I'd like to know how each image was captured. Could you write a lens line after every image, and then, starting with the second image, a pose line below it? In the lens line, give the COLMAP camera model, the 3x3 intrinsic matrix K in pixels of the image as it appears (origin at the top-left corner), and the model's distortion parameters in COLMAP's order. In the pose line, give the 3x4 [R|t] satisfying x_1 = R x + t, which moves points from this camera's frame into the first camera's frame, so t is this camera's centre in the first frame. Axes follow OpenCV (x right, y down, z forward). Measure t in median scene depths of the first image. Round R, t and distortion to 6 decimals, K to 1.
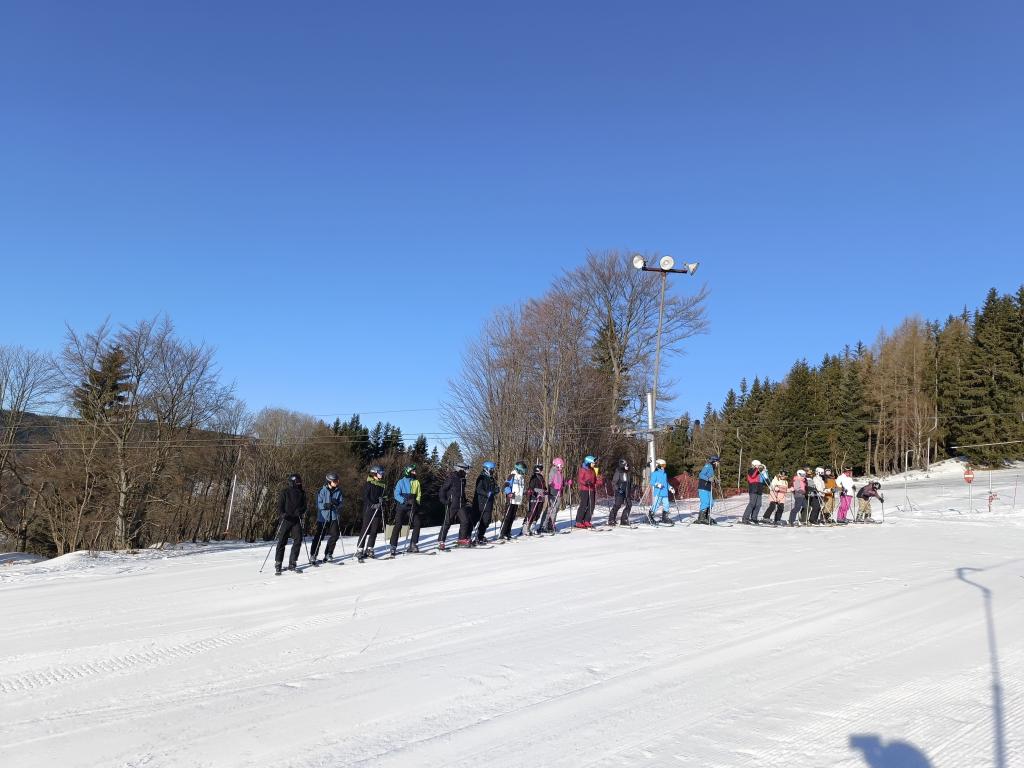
lens RADIAL K [[732.5, 0, 504.1], [0, 732.5, 378.1], [0, 0, 1]] dist [0.026041, -0.009694]
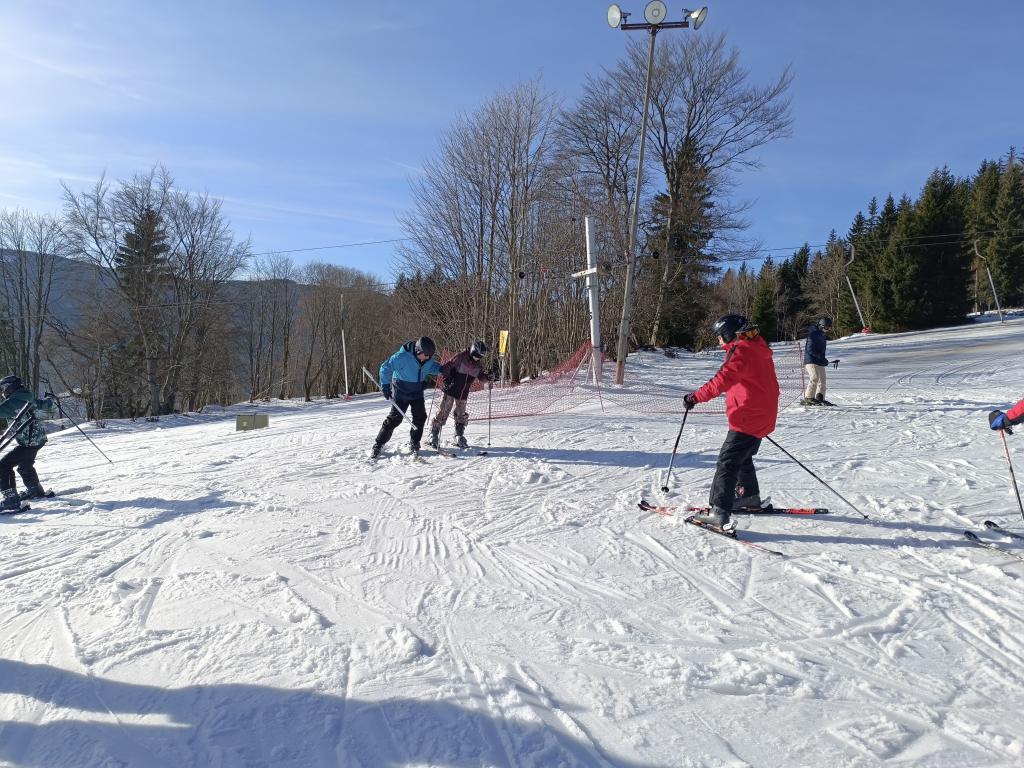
lens RADIAL K [[702.5, 0, 504.6], [0, 702.5, 382.3], [0, 0, 1]] dist [0.001537, -0.001815]
pose [[0.979863, -0.018332, -0.198828, 0.094821], [0.061876, 0.974636, 0.215073, 0.010372], [0.189842, -0.223045, 0.956144, 0.134286]]
